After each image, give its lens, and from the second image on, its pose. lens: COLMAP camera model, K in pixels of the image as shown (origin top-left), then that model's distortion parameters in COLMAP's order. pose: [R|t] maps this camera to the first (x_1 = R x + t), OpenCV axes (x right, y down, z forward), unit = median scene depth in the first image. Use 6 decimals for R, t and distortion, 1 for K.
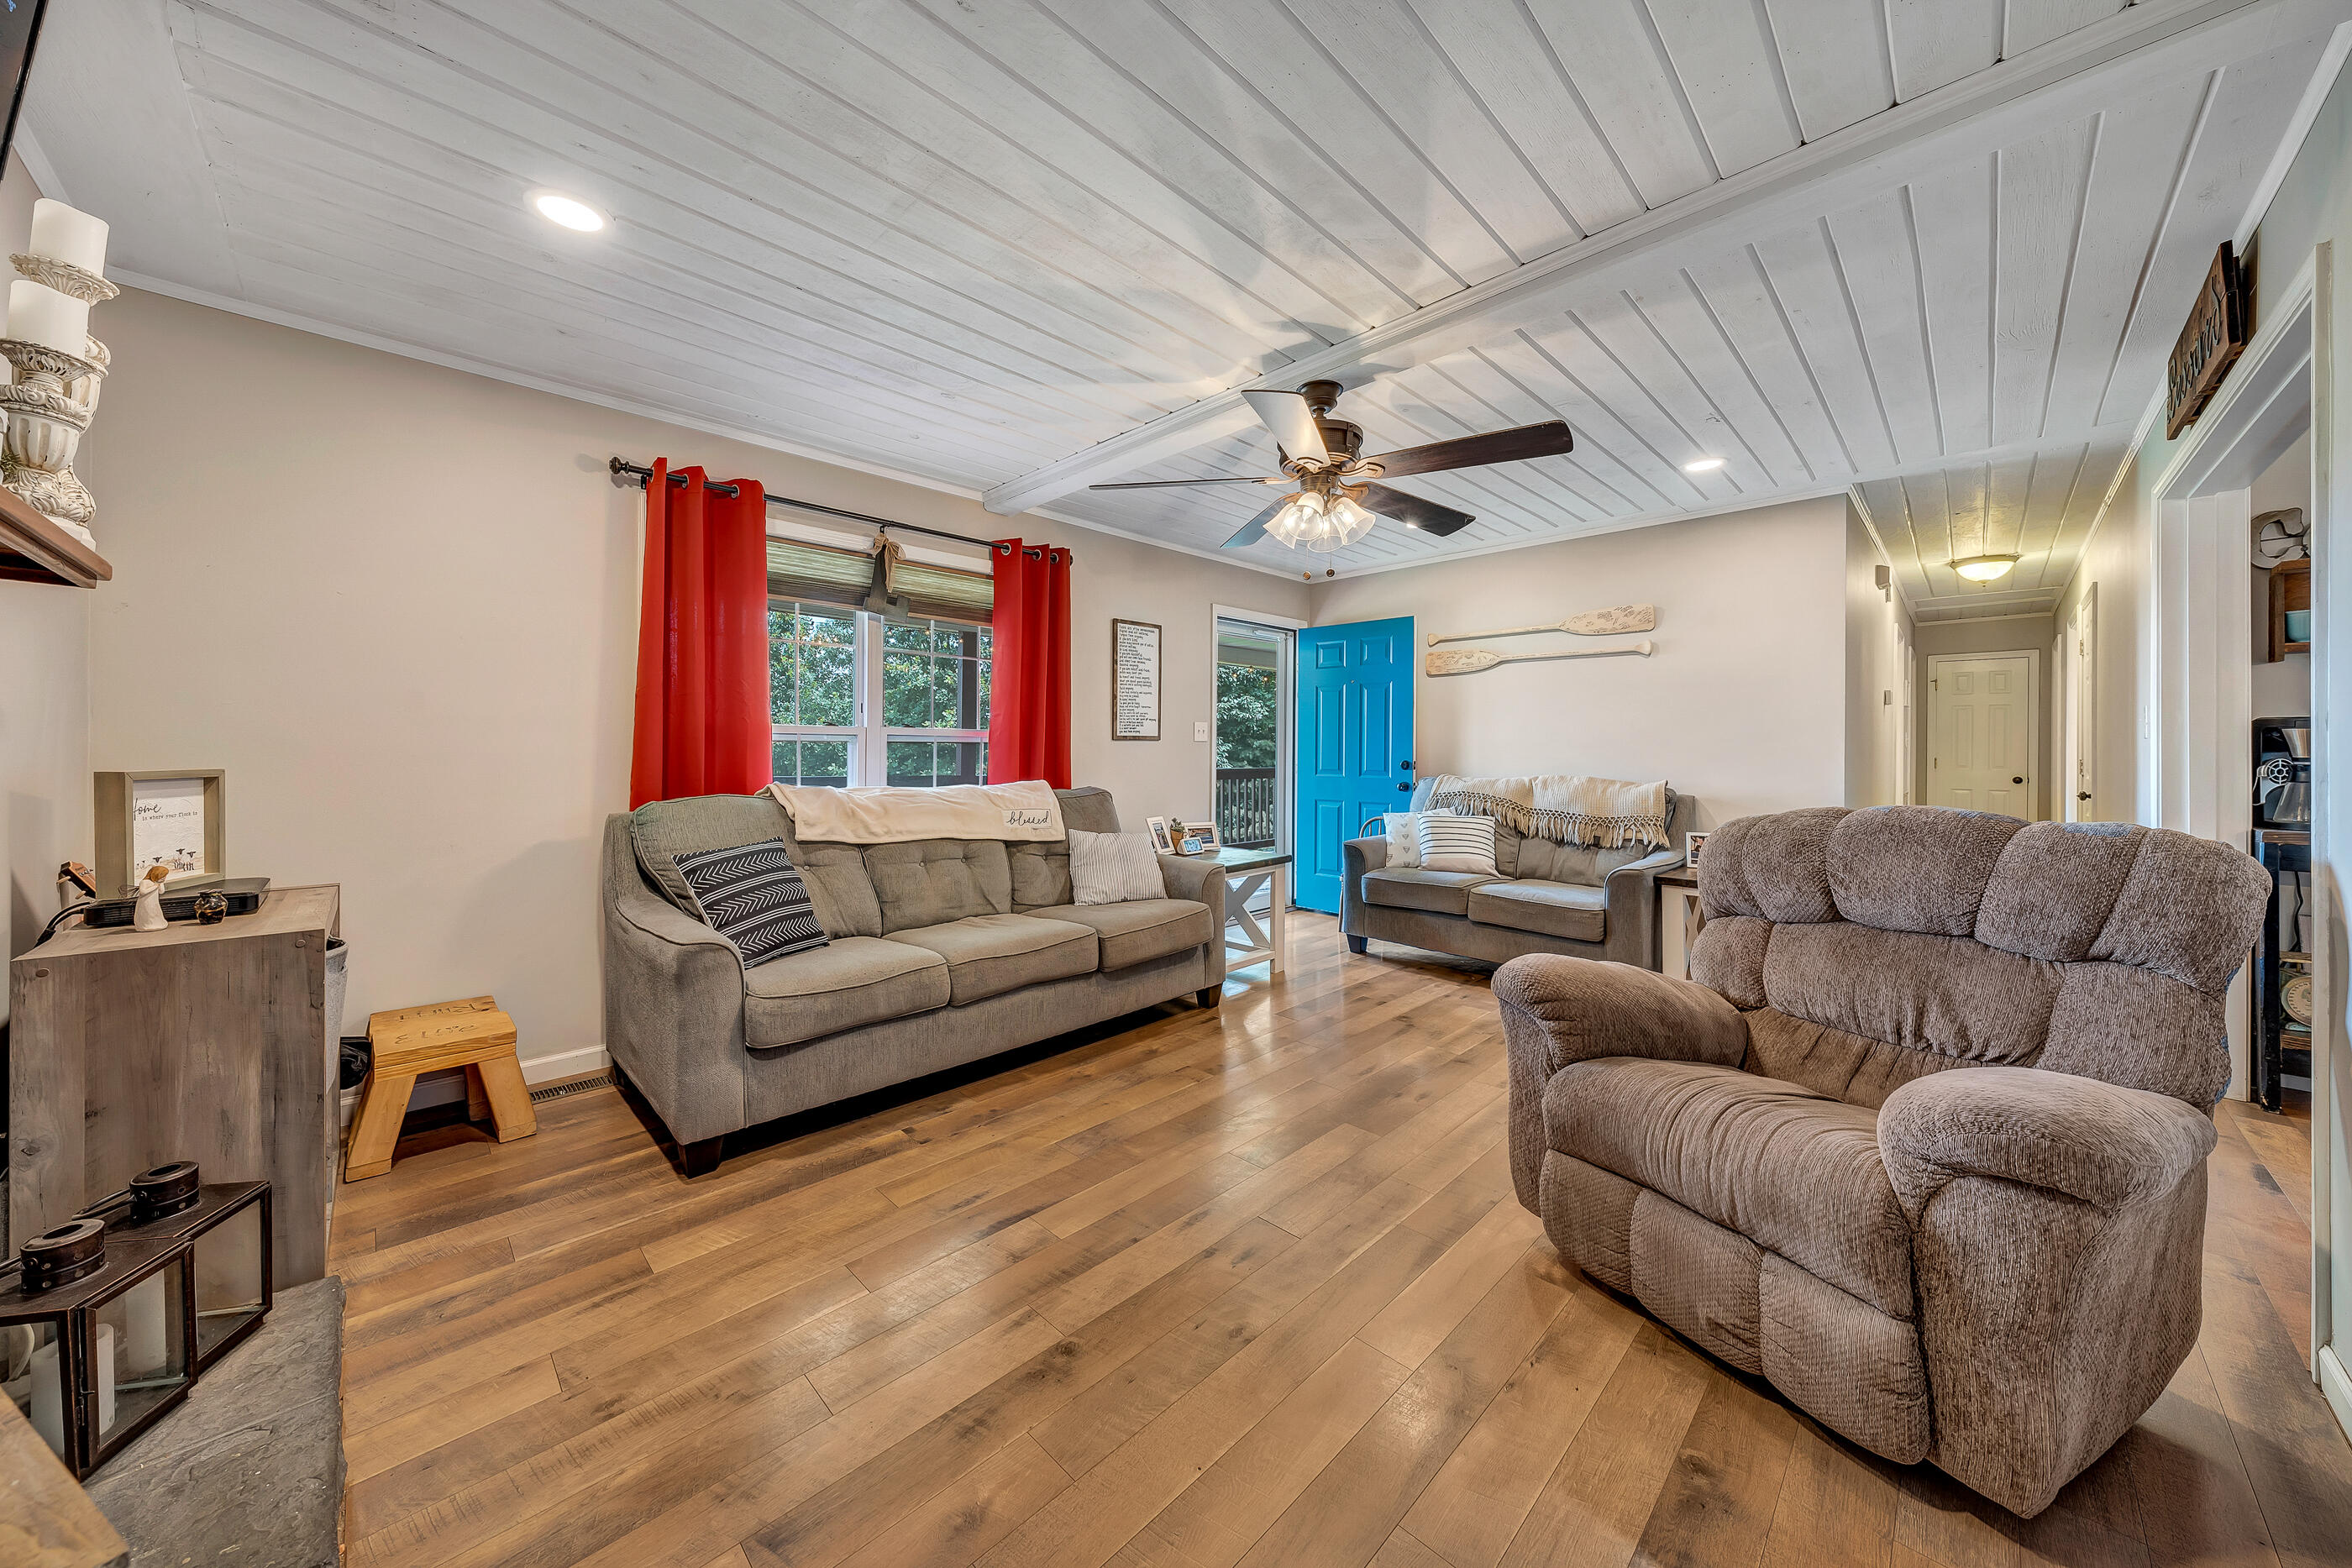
lens RADIAL K [[804.5, 0, 1173.6], [0, 804.5, 756.4], [0, 0, 1]] dist [-0.002747, 0.000141]
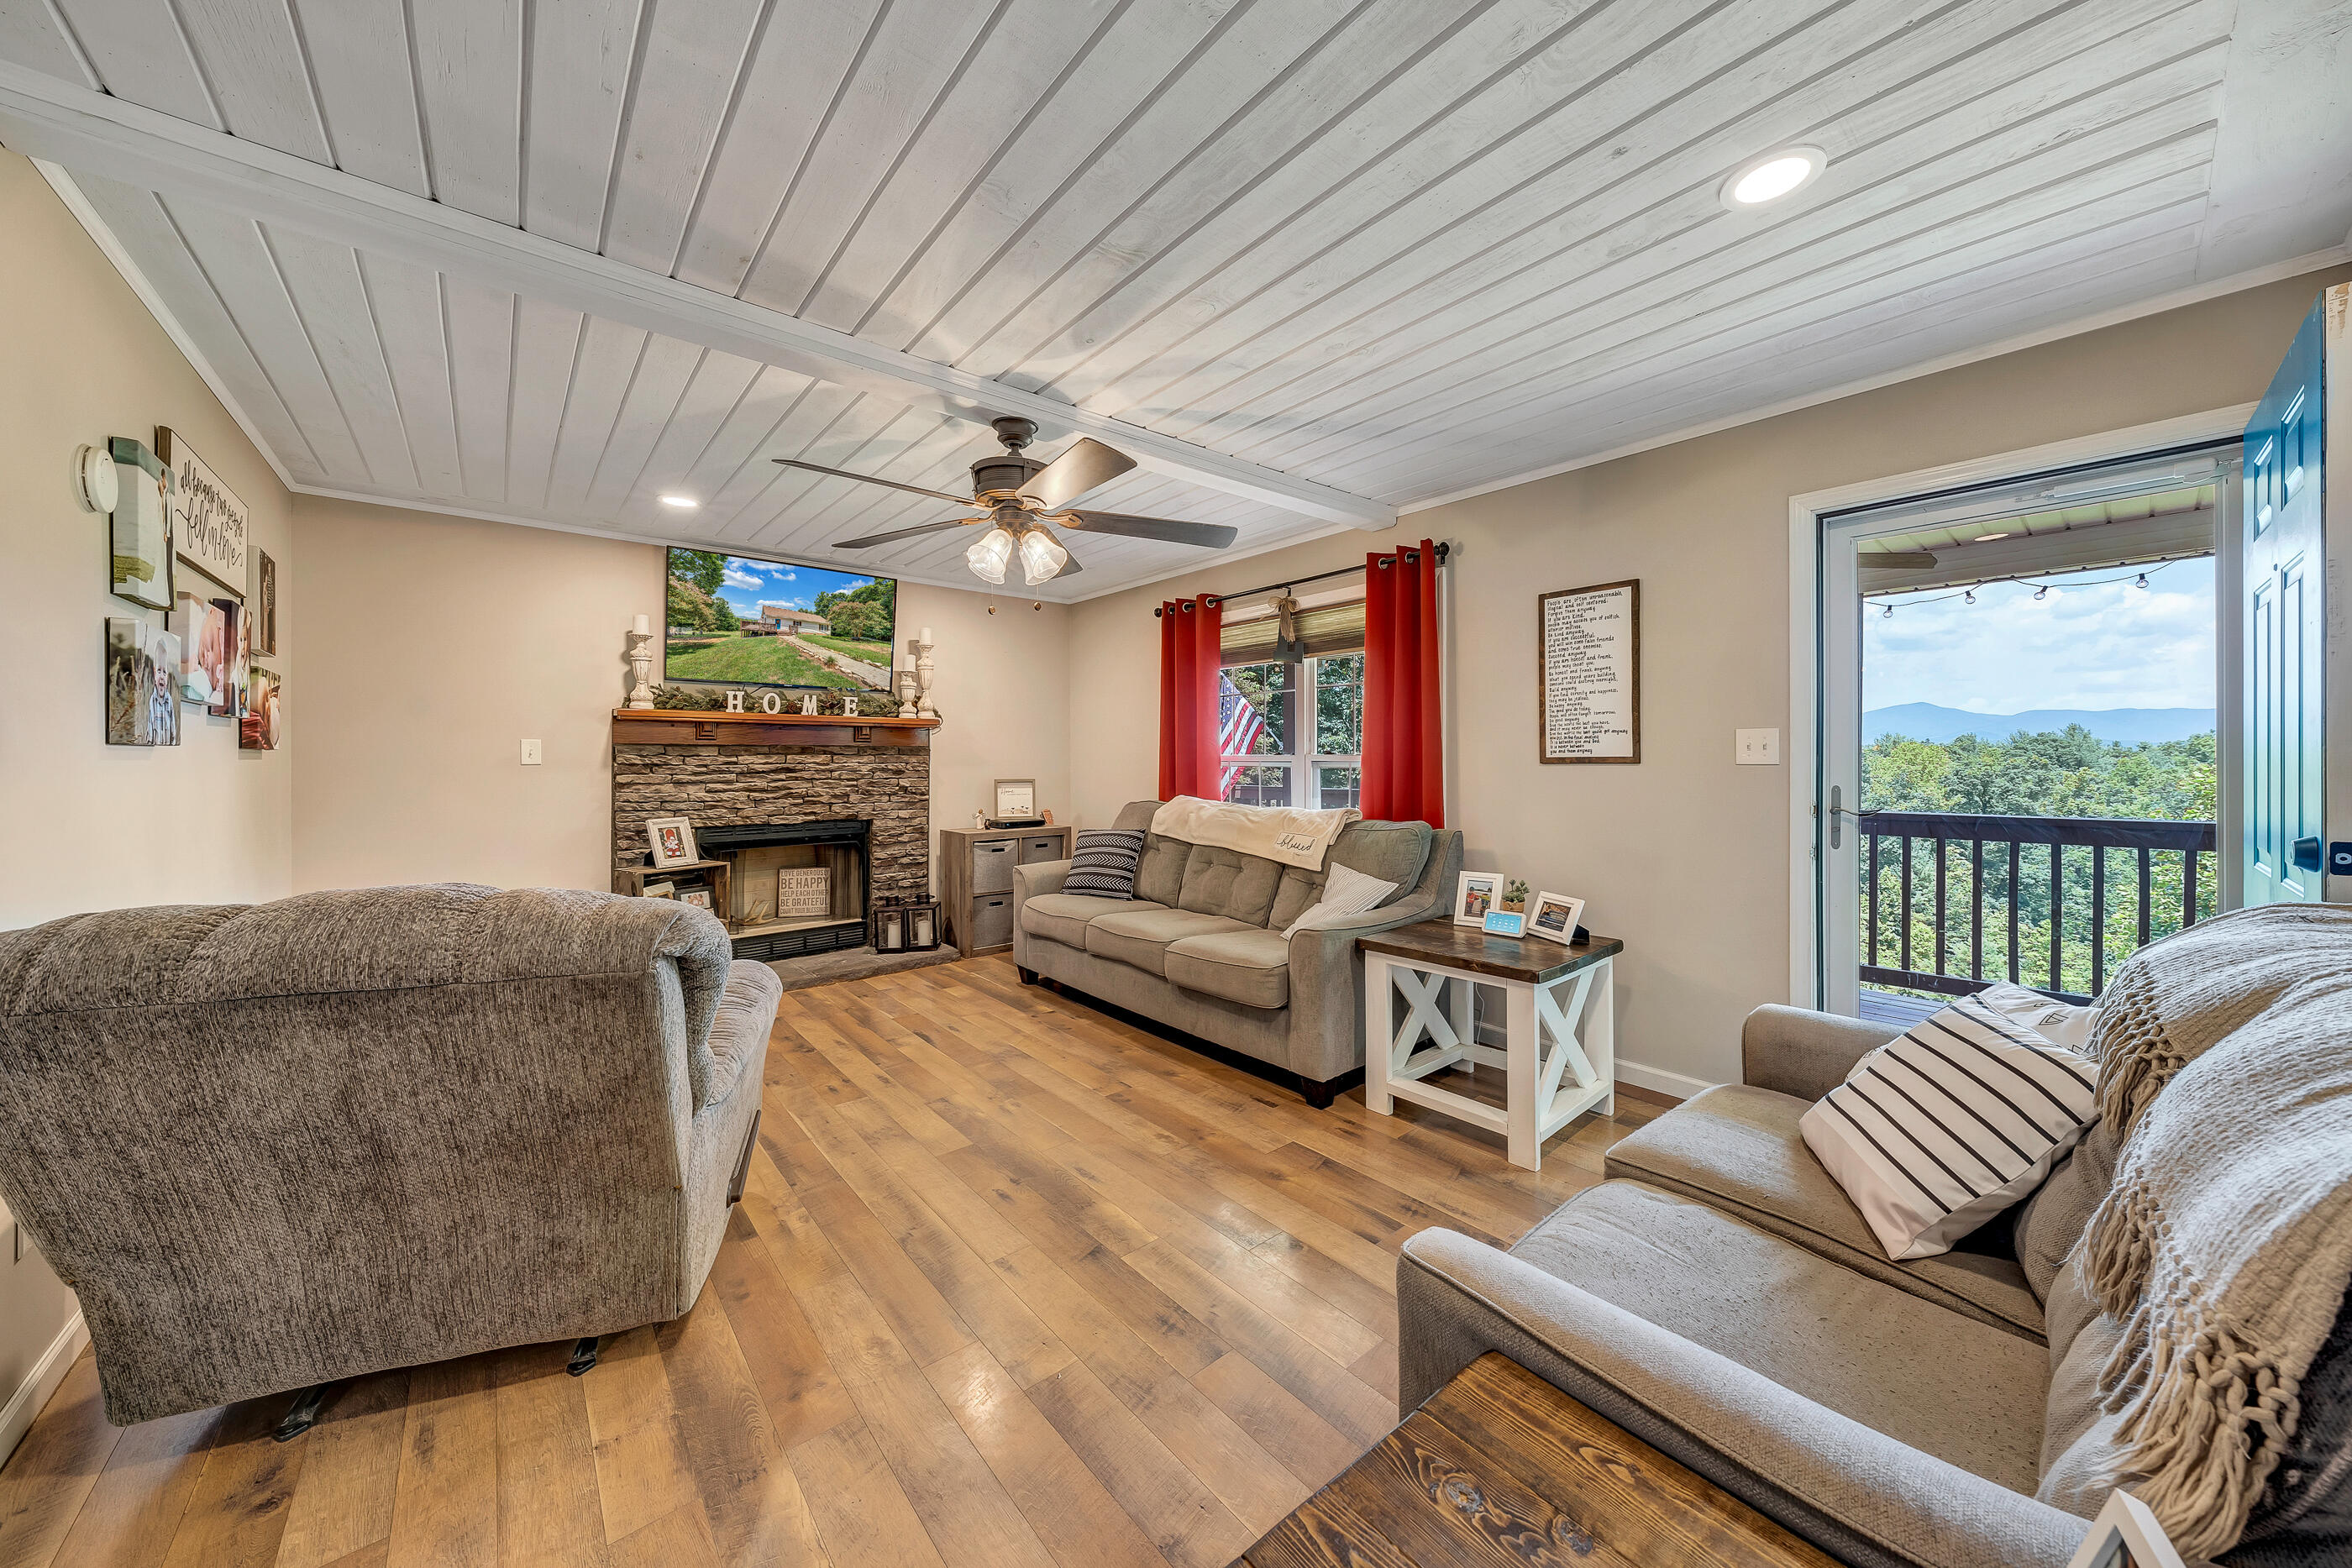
lens RADIAL K [[804.5, 0, 1177.3], [0, 804.5, 763.7], [0, 0, 1]] dist [-0.002747, 0.000141]
pose [[-0.078959, 0.002545, -0.996875, 1.023896], [-0.007000, 0.999971, 0.003107, -0.031338], [0.996853, 0.007224, -0.078939, 1.123730]]
